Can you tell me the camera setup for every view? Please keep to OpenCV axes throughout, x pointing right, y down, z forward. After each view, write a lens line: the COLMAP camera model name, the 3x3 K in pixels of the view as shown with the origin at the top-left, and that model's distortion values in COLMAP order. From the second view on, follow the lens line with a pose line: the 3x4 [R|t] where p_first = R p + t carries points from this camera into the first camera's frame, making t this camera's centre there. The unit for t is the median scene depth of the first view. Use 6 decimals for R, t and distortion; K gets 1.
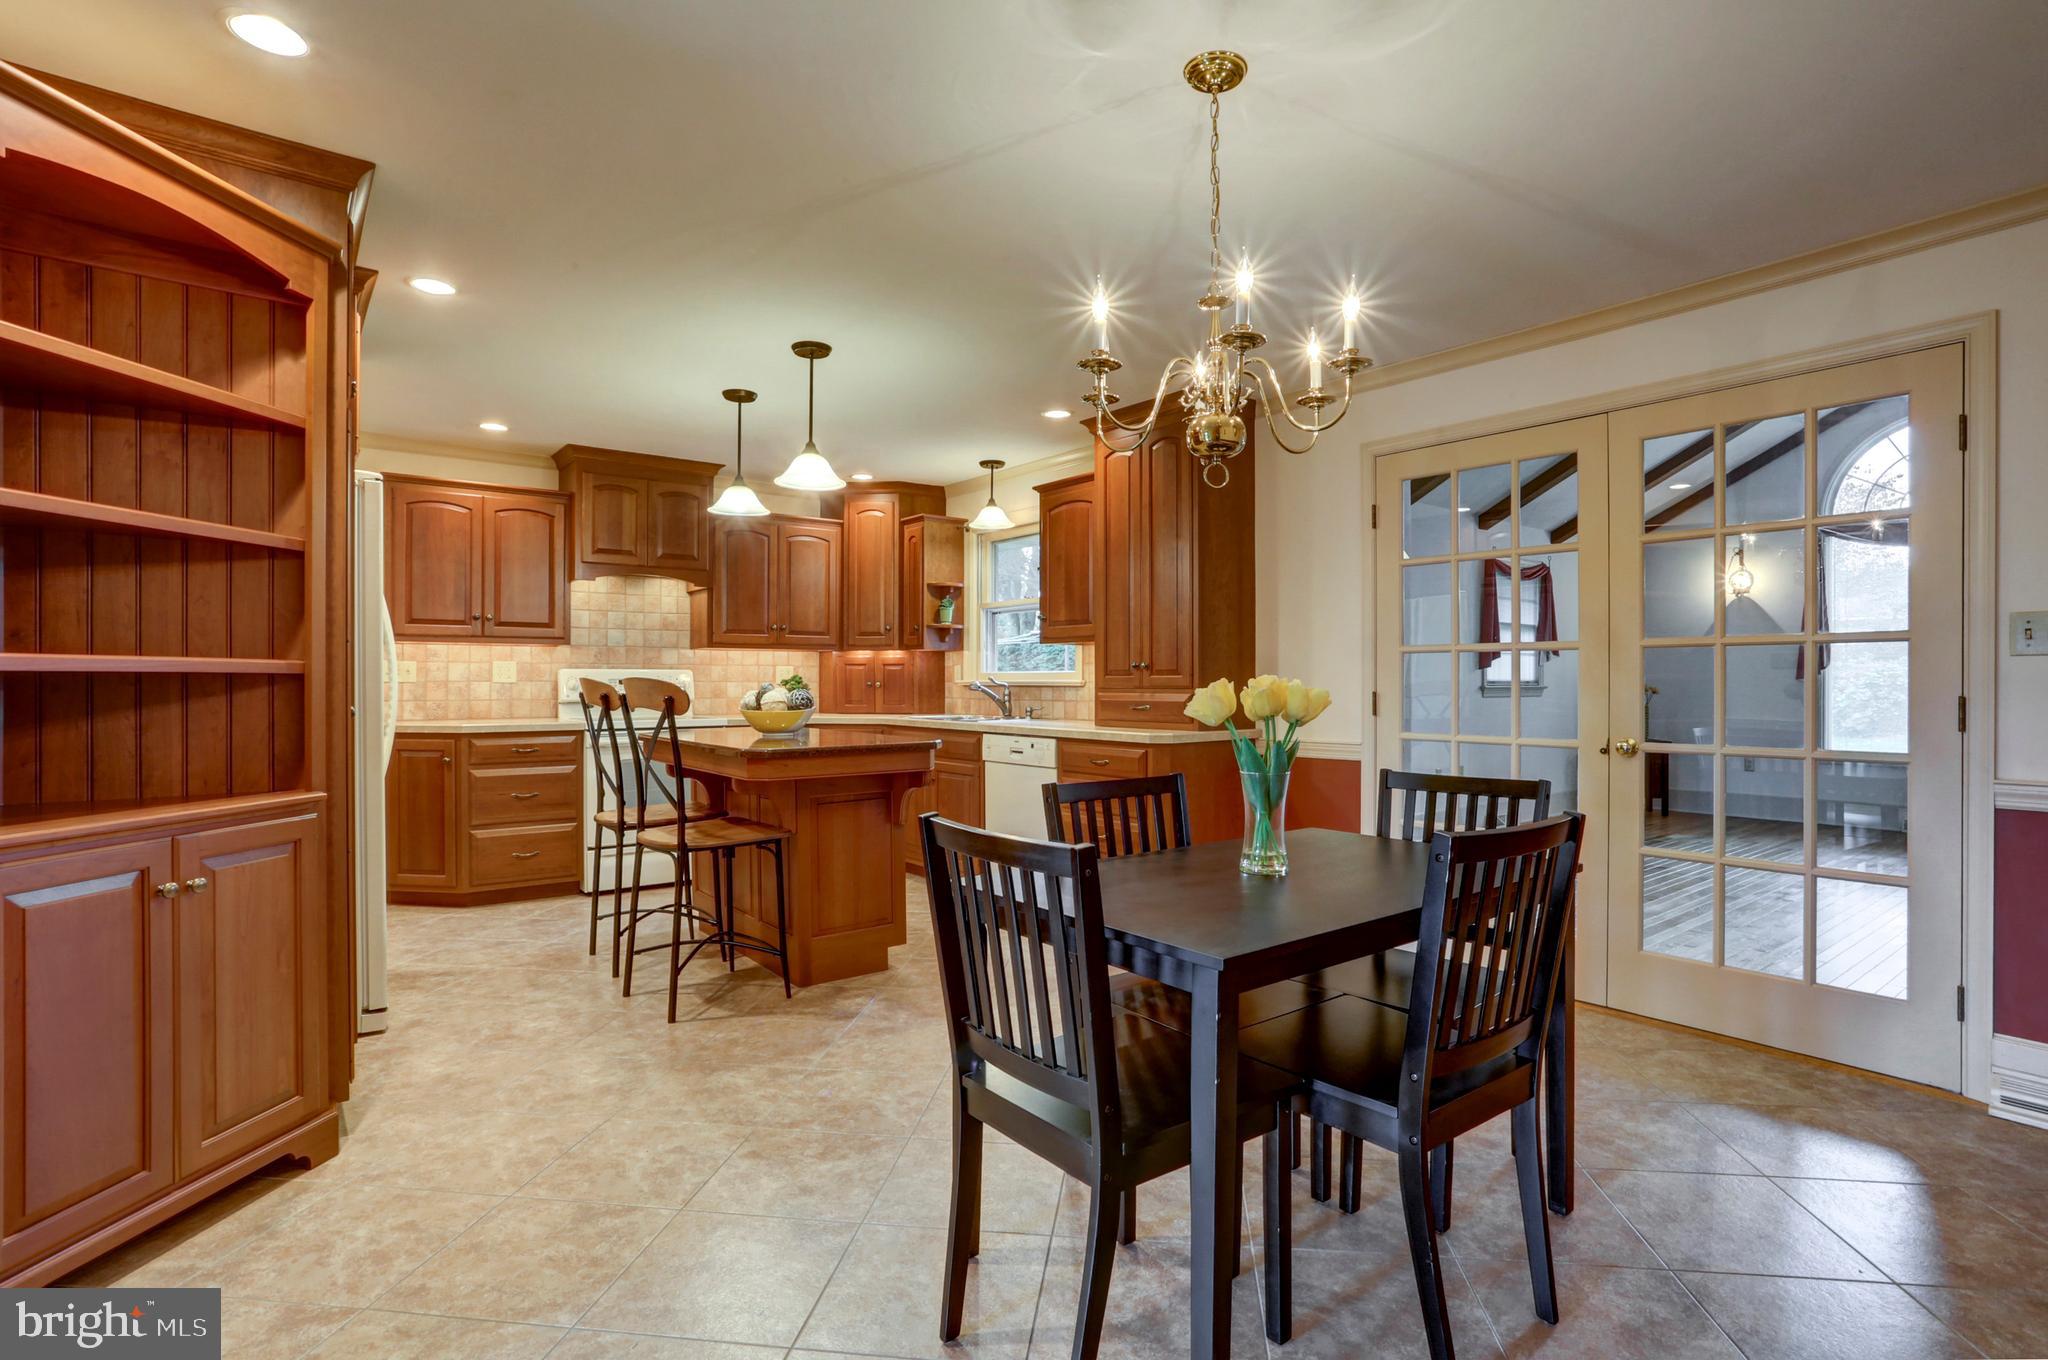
lens RADIAL K [[993.8, 0, 1024.0], [0, 993.8, 680.0], [0, 0, 1]] dist [-0.085271, 0.037111]
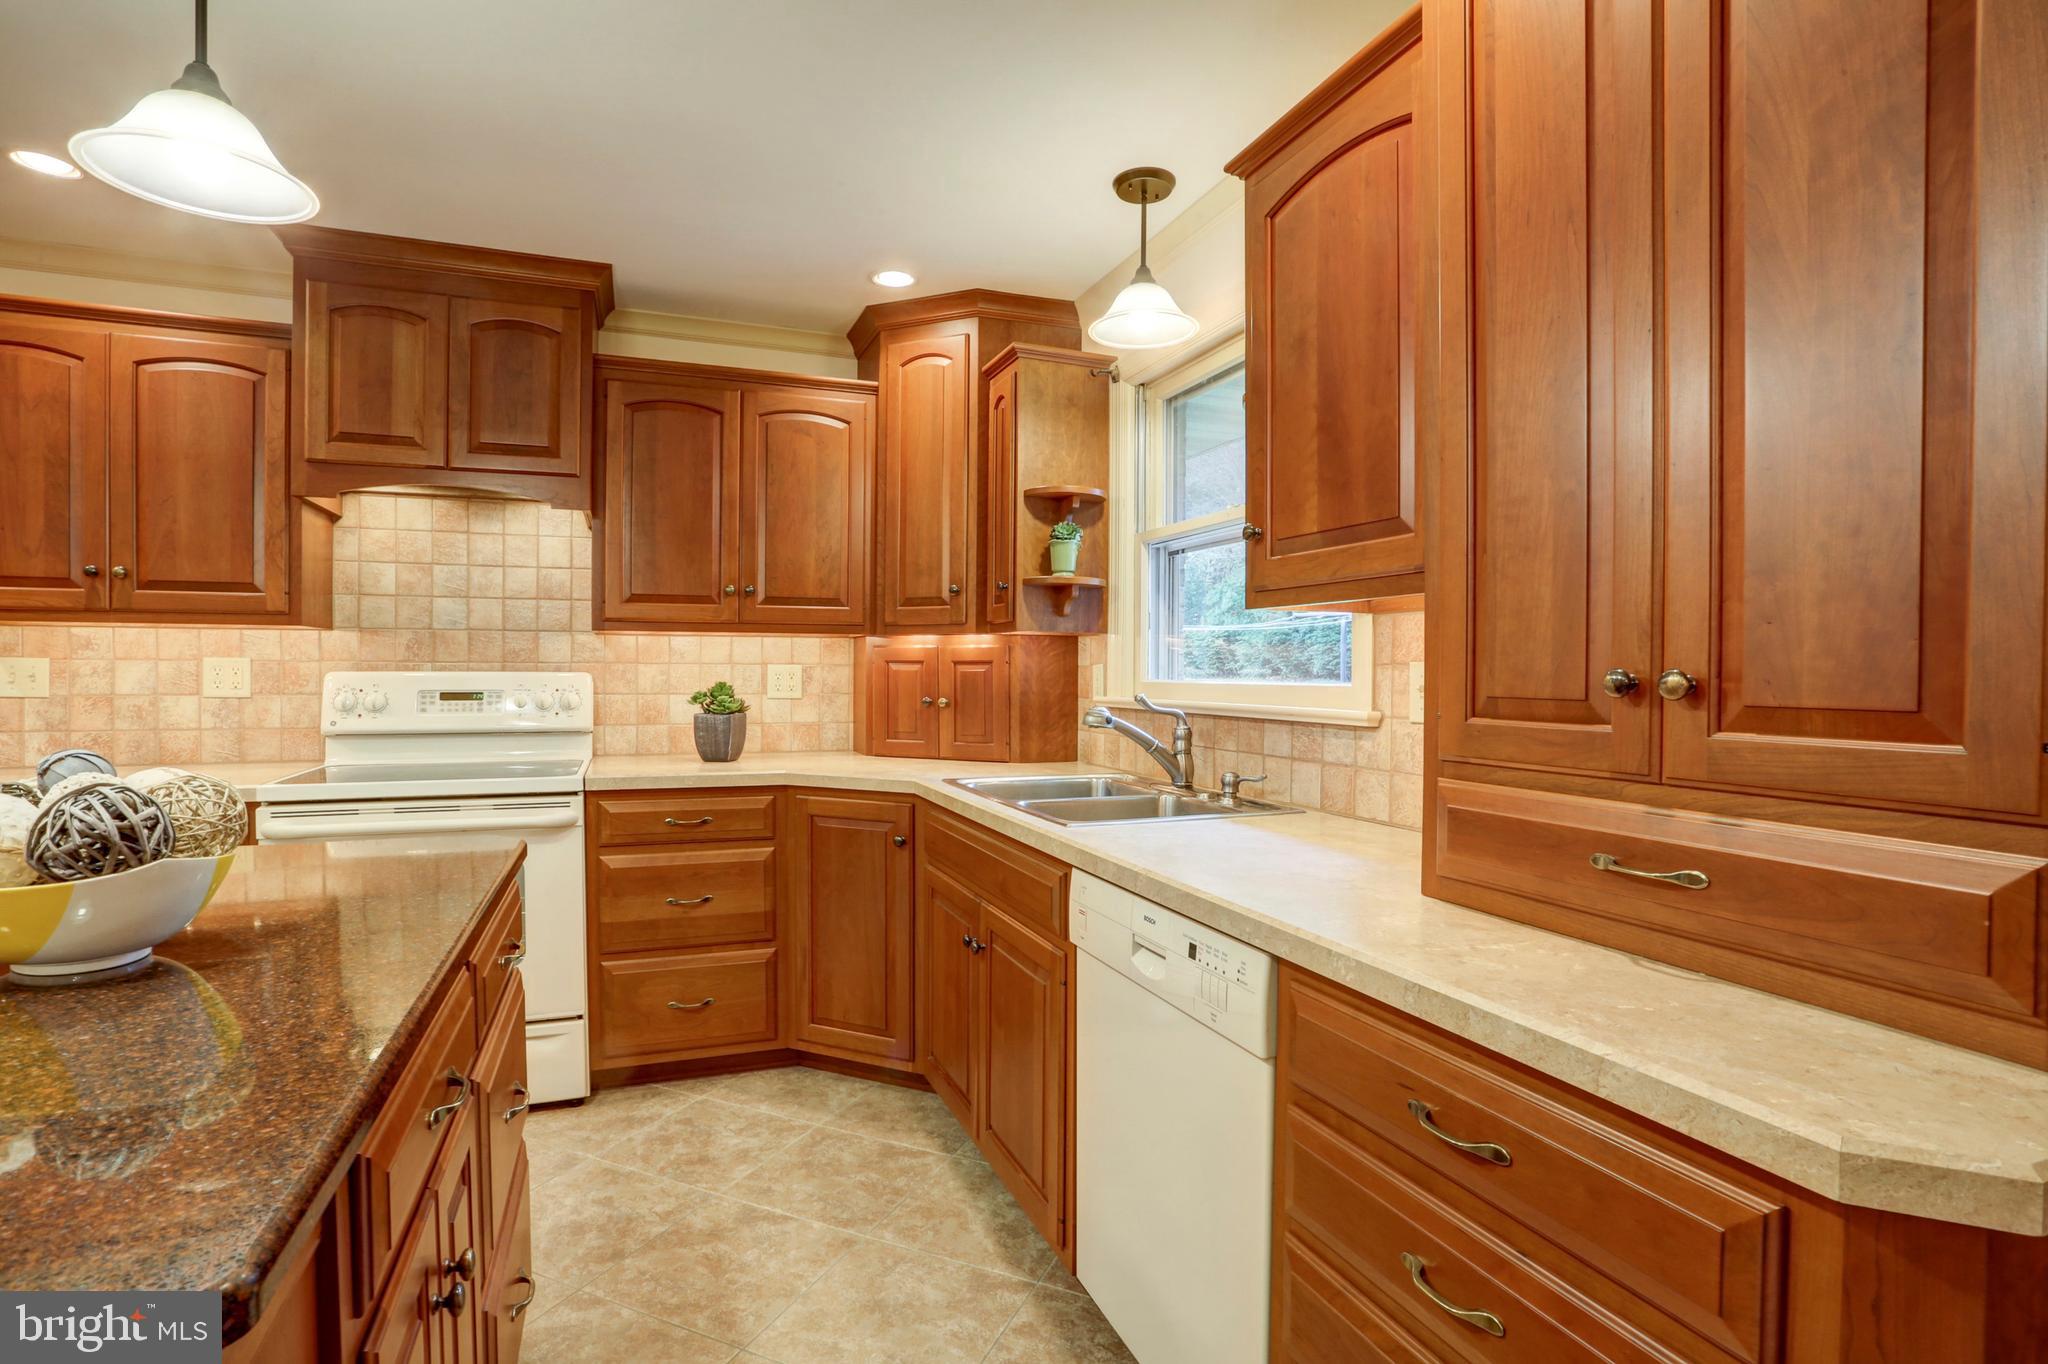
lens RADIAL K [[993.8, 0, 1024.0], [0, 993.8, 682.0], [0, 0, 1]] dist [-0.085271, 0.037111]
pose [[0.963499, 0.006738, -0.267627, 0.029582], [-0.003725, 0.999924, 0.011765, -0.012605], [0.267686, -0.010338, 0.963451, 0.567368]]
